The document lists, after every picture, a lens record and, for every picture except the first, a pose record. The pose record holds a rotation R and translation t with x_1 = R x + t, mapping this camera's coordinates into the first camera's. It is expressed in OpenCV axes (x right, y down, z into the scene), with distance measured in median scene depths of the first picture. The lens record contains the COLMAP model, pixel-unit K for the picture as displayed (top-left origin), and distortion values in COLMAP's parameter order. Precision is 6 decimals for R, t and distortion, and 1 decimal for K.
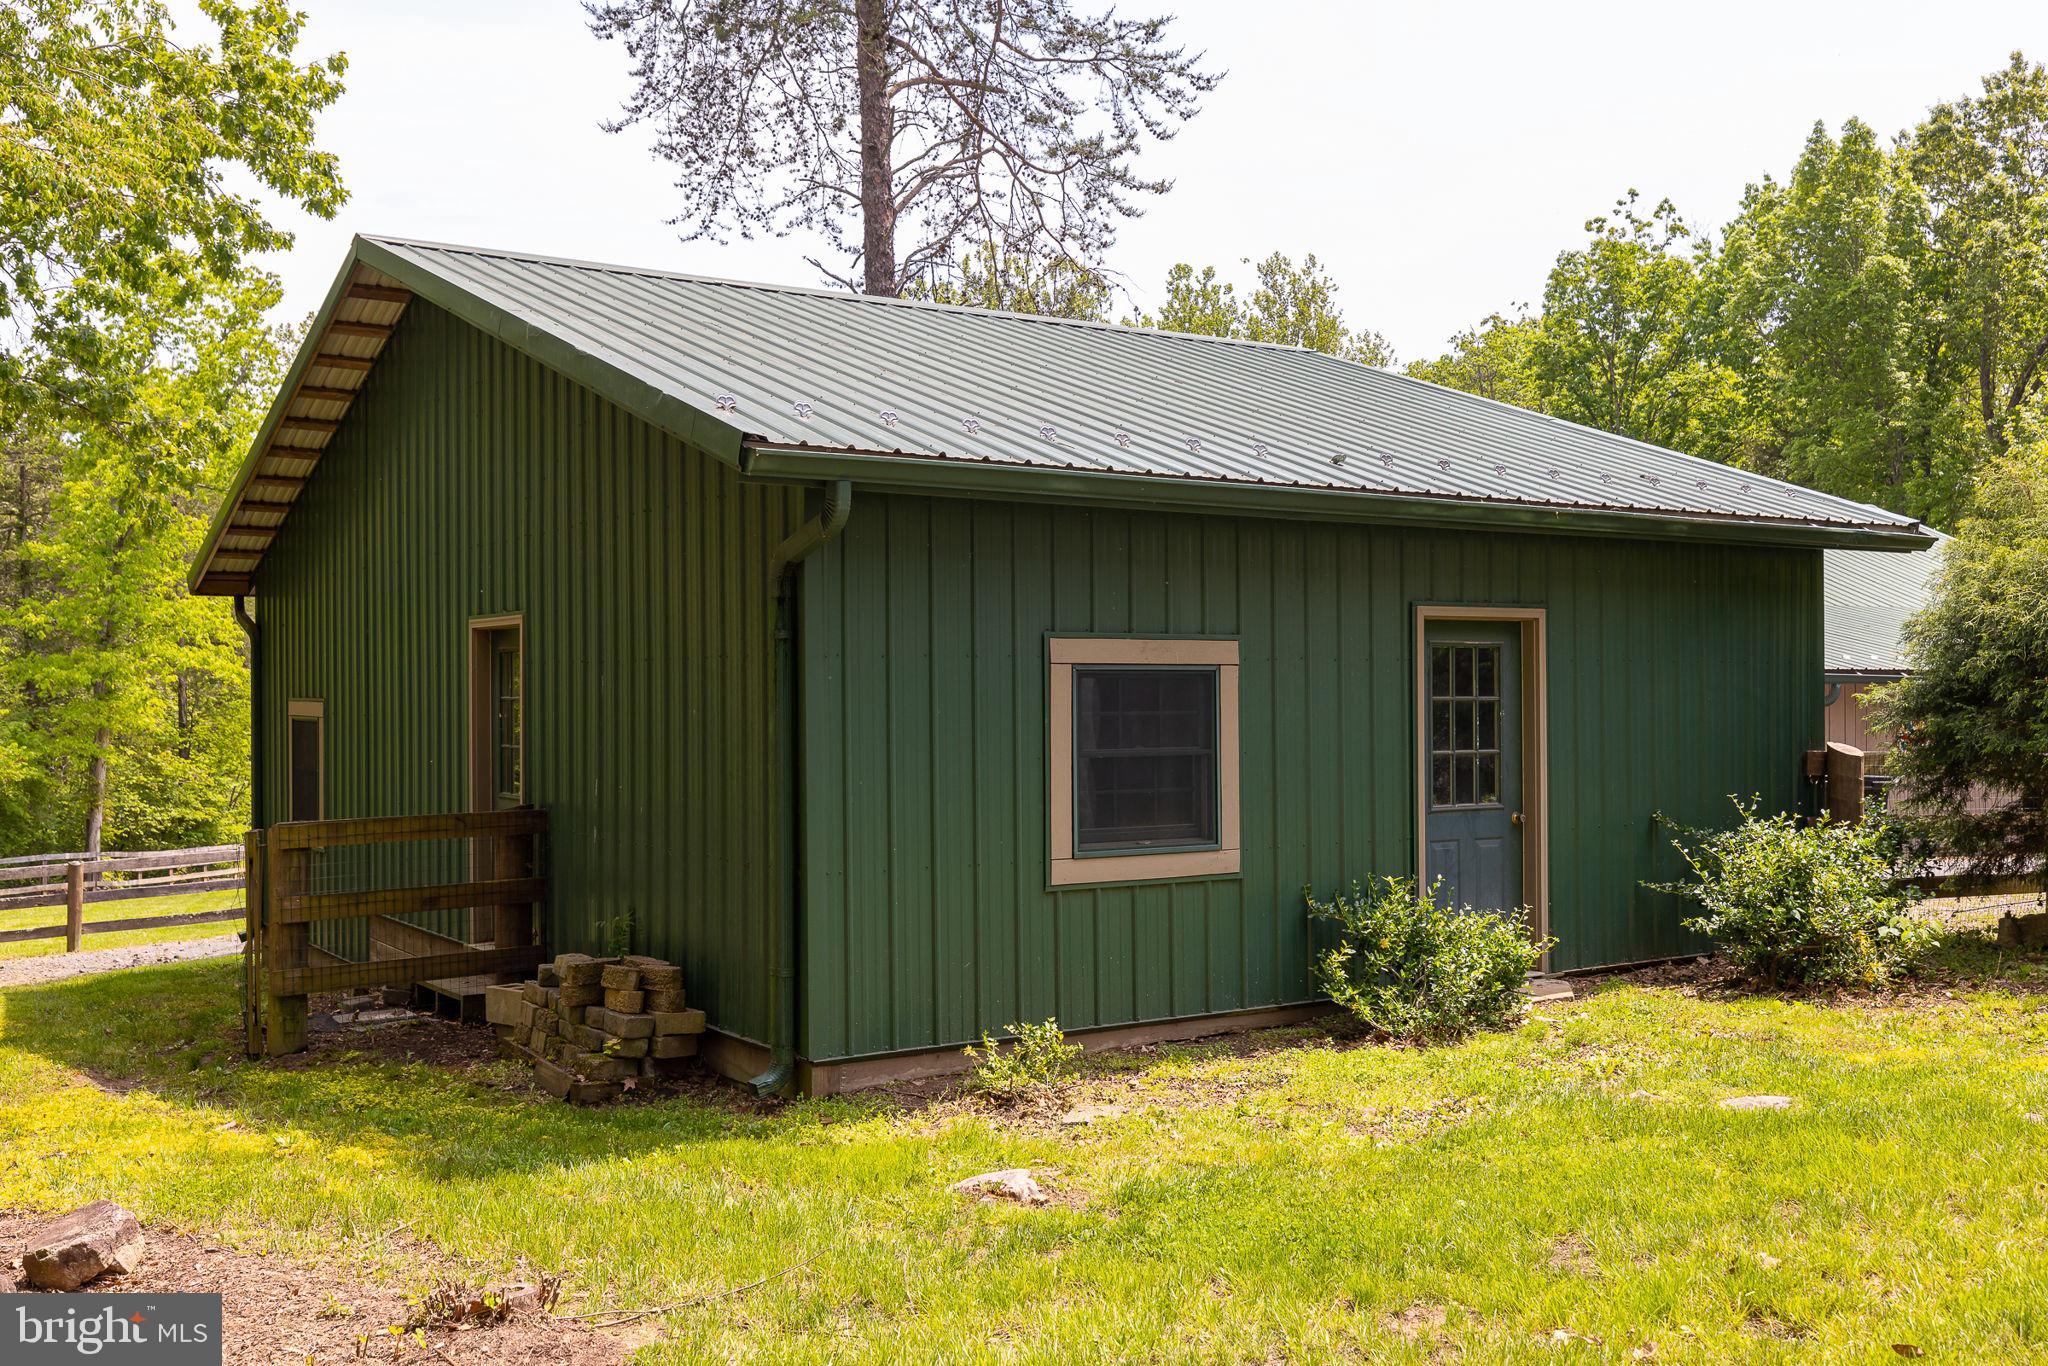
lens RADIAL K [[2114.1, 0, 1023.4], [0, 2114.1, 681.0], [0, 0, 1]] dist [0.000378, 0.000000]
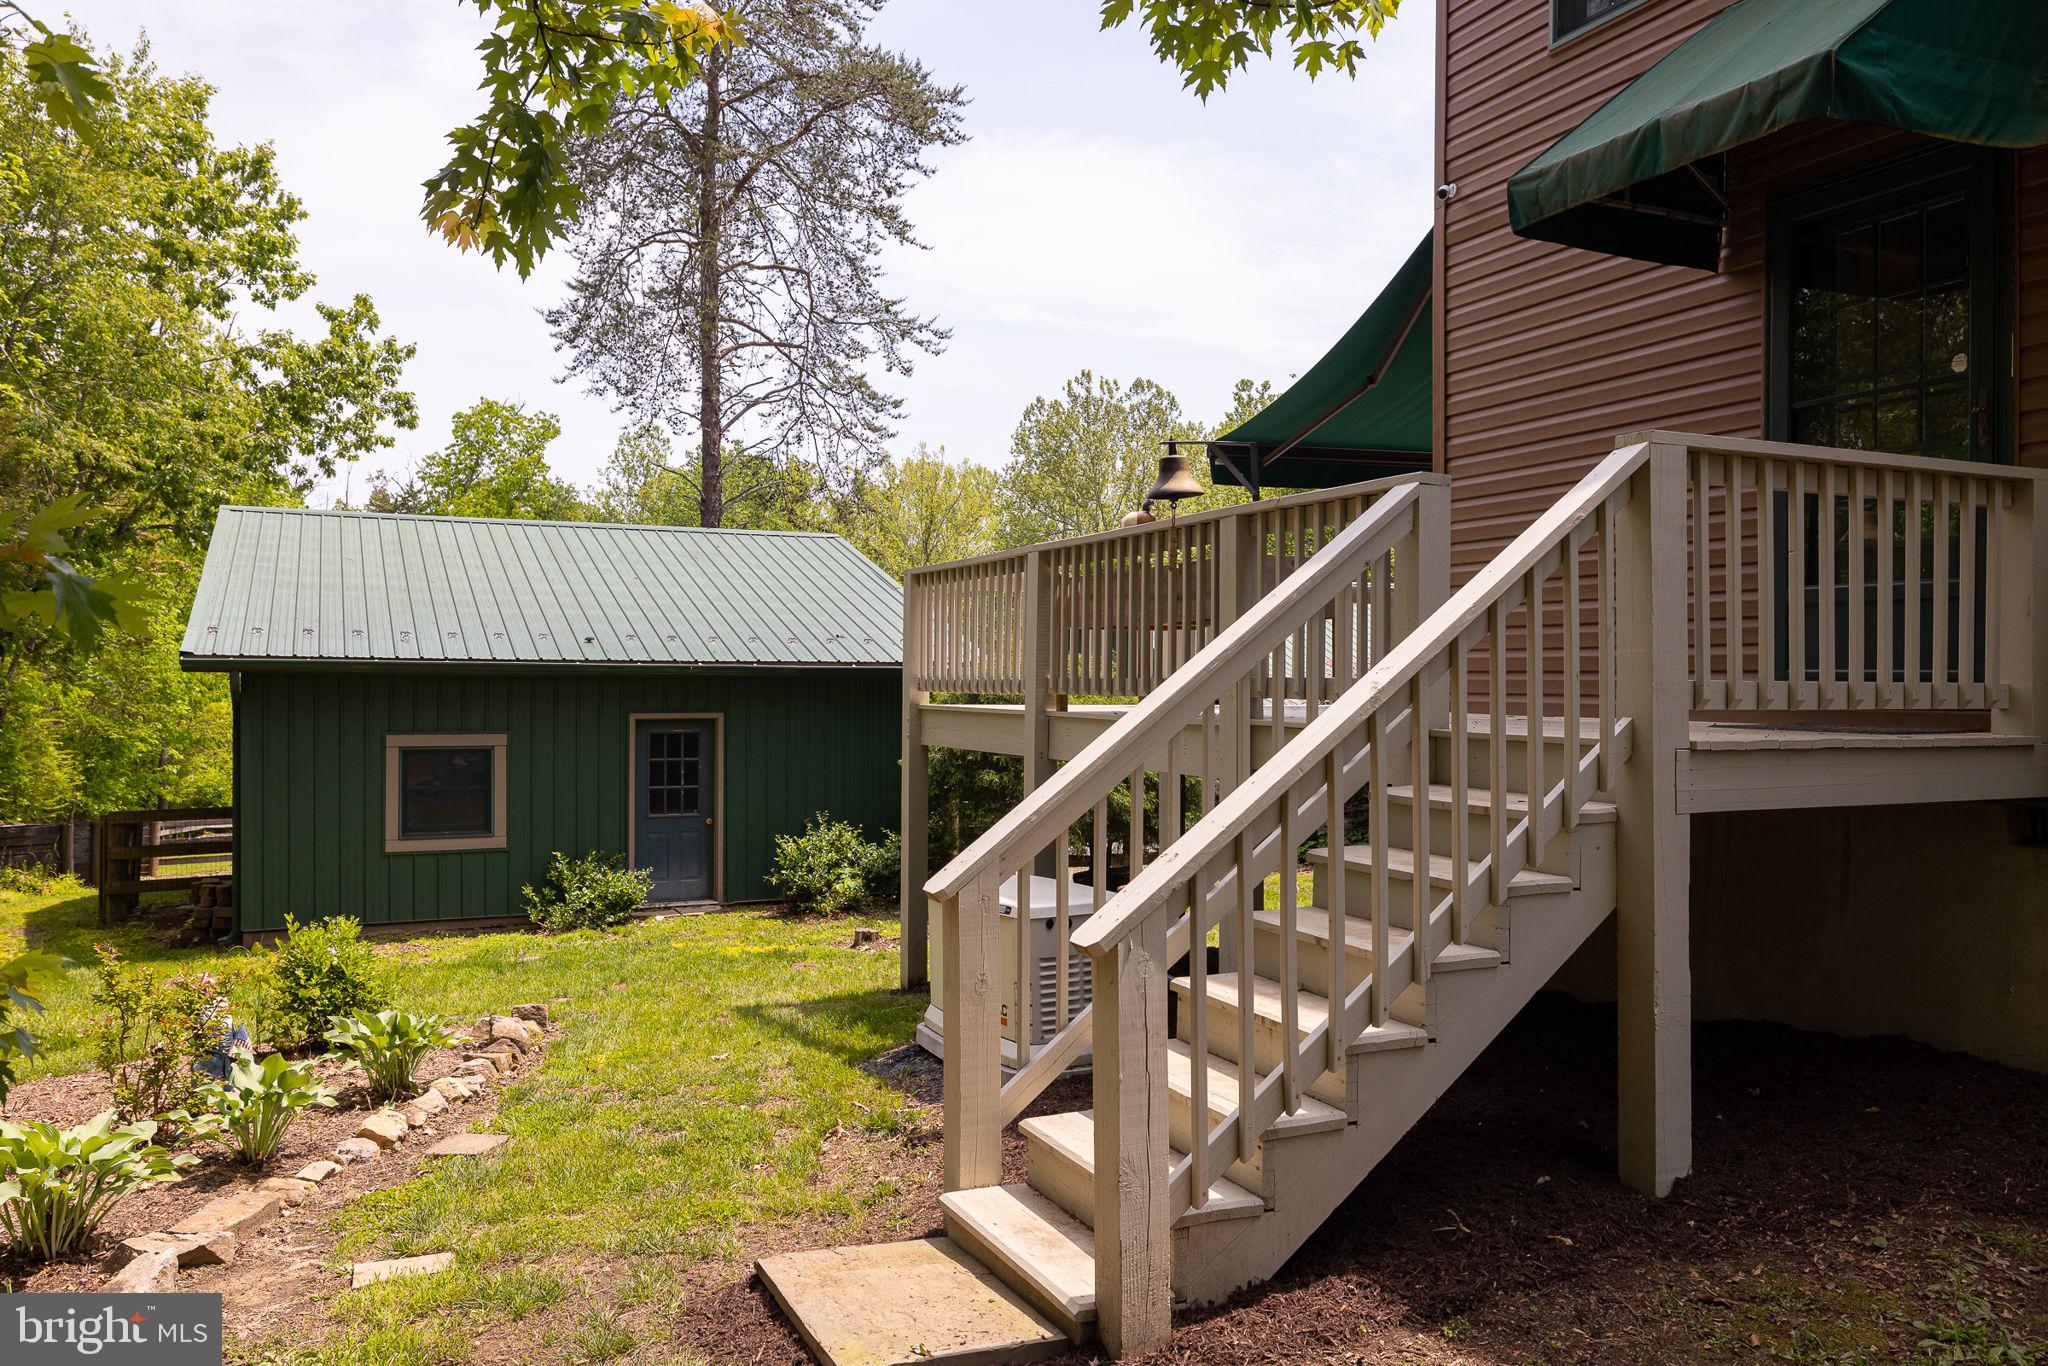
lens RADIAL K [[1627.7, 0, 1025.7], [0, 1627.7, 690.4], [0, 0, 1]] dist [0.006708, -0.018019]
pose [[0.988683, 0.010629, -0.149642, 0.814595], [-0.008920, 0.999887, 0.012090, -0.082773], [0.149754, -0.010618, 0.988666, -0.464703]]
